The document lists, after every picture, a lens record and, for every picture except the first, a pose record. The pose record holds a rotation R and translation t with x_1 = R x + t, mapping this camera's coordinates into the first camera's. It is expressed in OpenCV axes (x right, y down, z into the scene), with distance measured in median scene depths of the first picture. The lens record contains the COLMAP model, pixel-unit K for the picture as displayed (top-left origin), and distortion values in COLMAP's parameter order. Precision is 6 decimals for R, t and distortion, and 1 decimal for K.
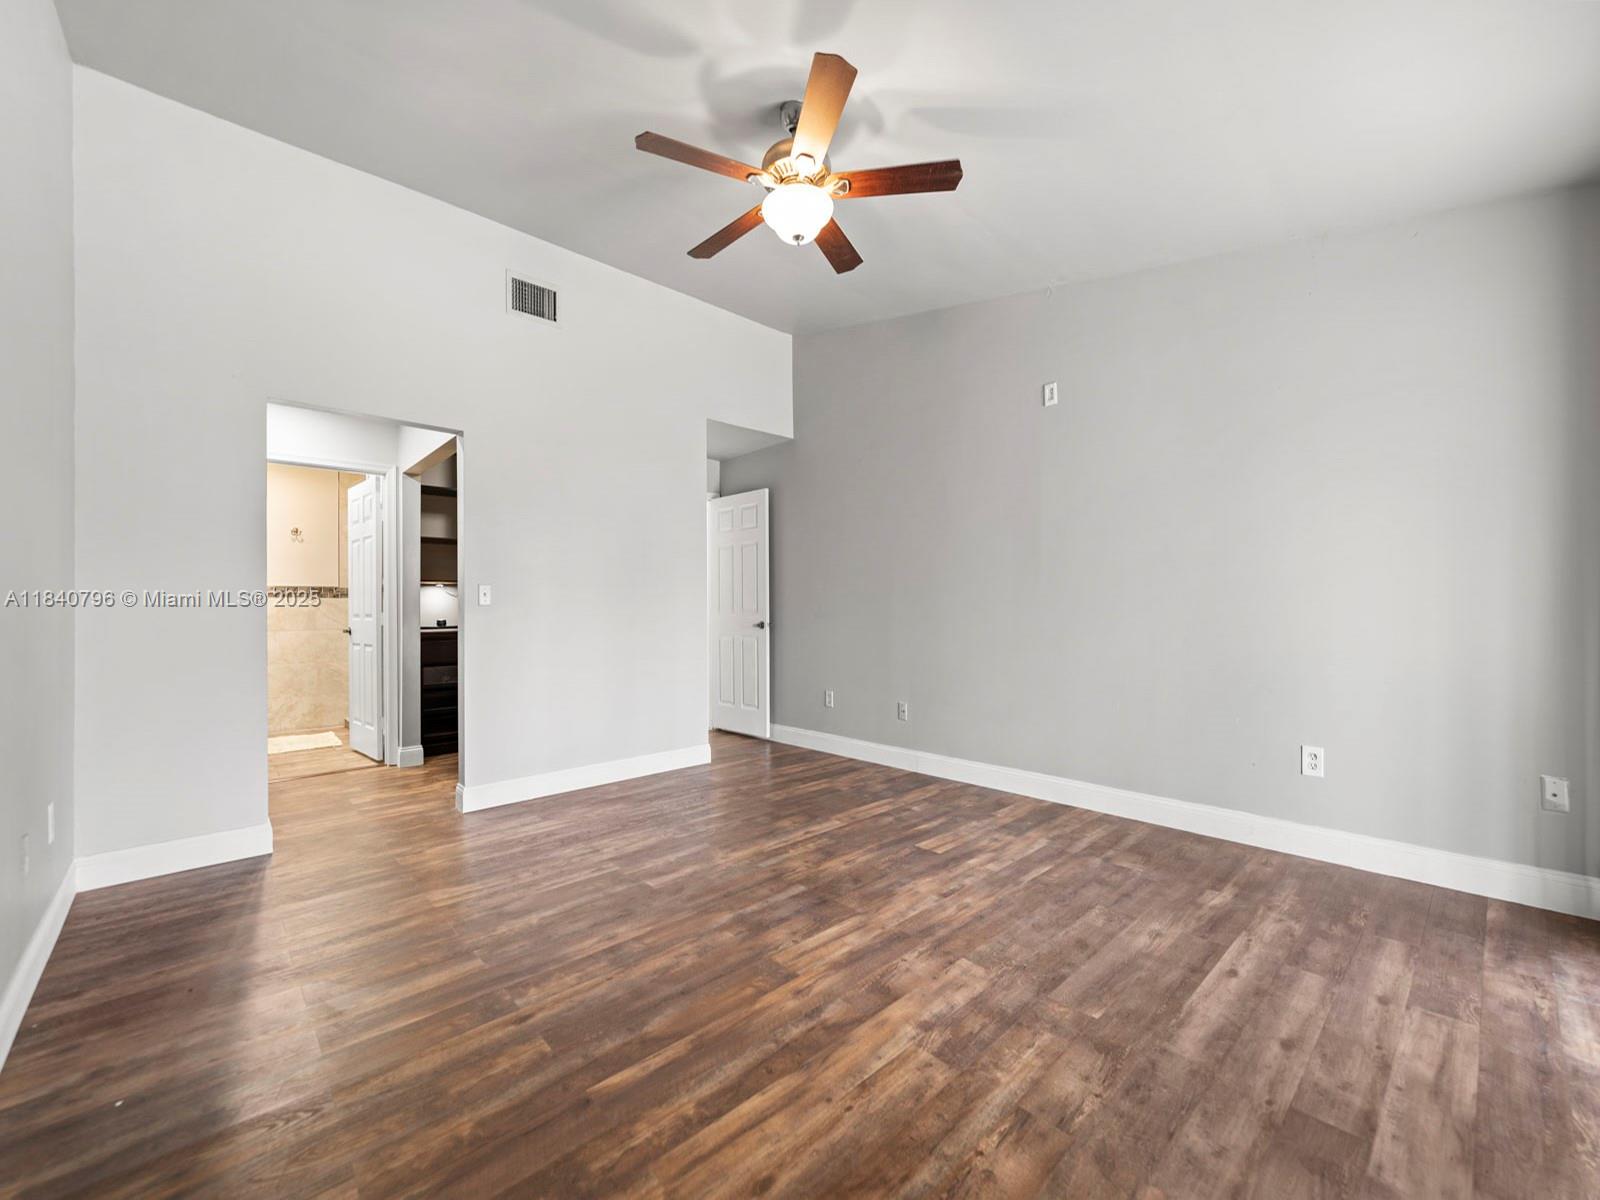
lens RADIAL K [[654.9, 0, 800.2], [0, 654.9, 604.9], [0, 0, 1]] dist [0.000099, -0.000059]
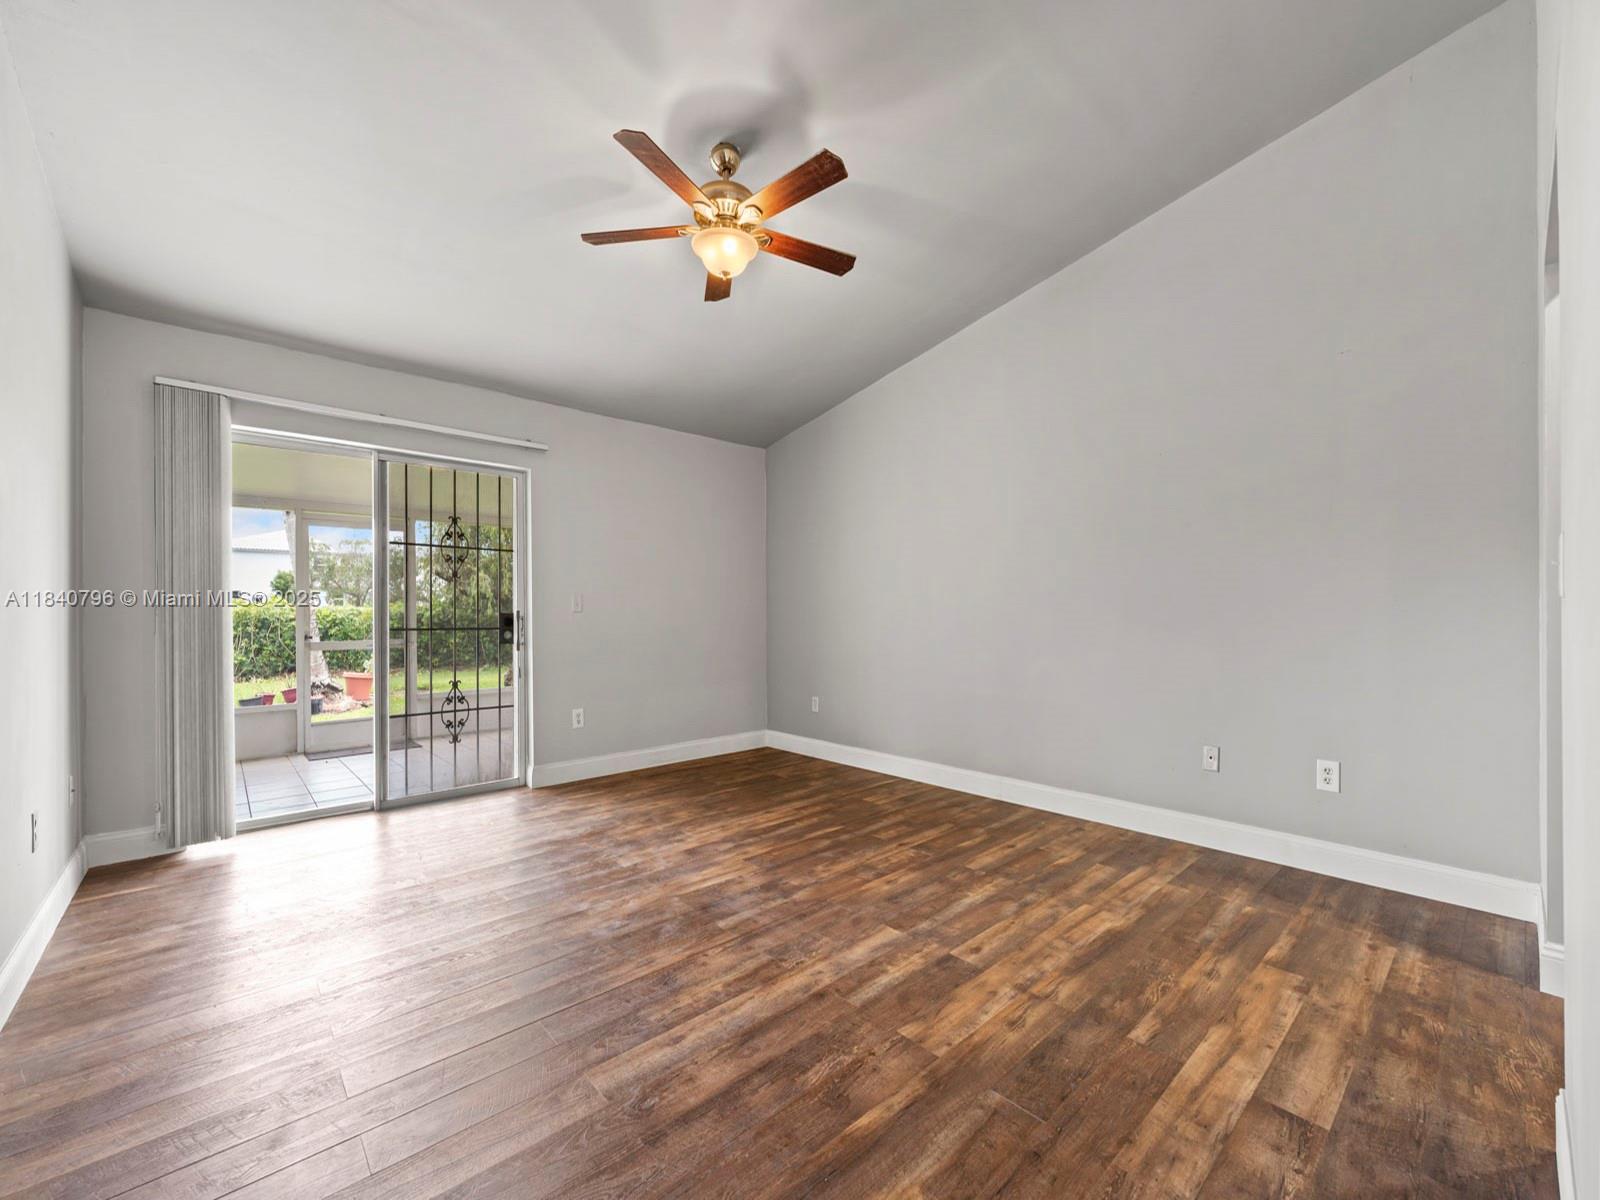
lens RADIAL K [[654.9, 0, 800.2], [0, 654.9, 604.9], [0, 0, 1]] dist [0.000099, -0.000059]
pose [[-0.999766, 0.013783, 0.016644, -0.148637], [0.013467, 0.999730, -0.018940, 0.008533], [-0.016901, -0.018711, -0.999682, 2.233963]]
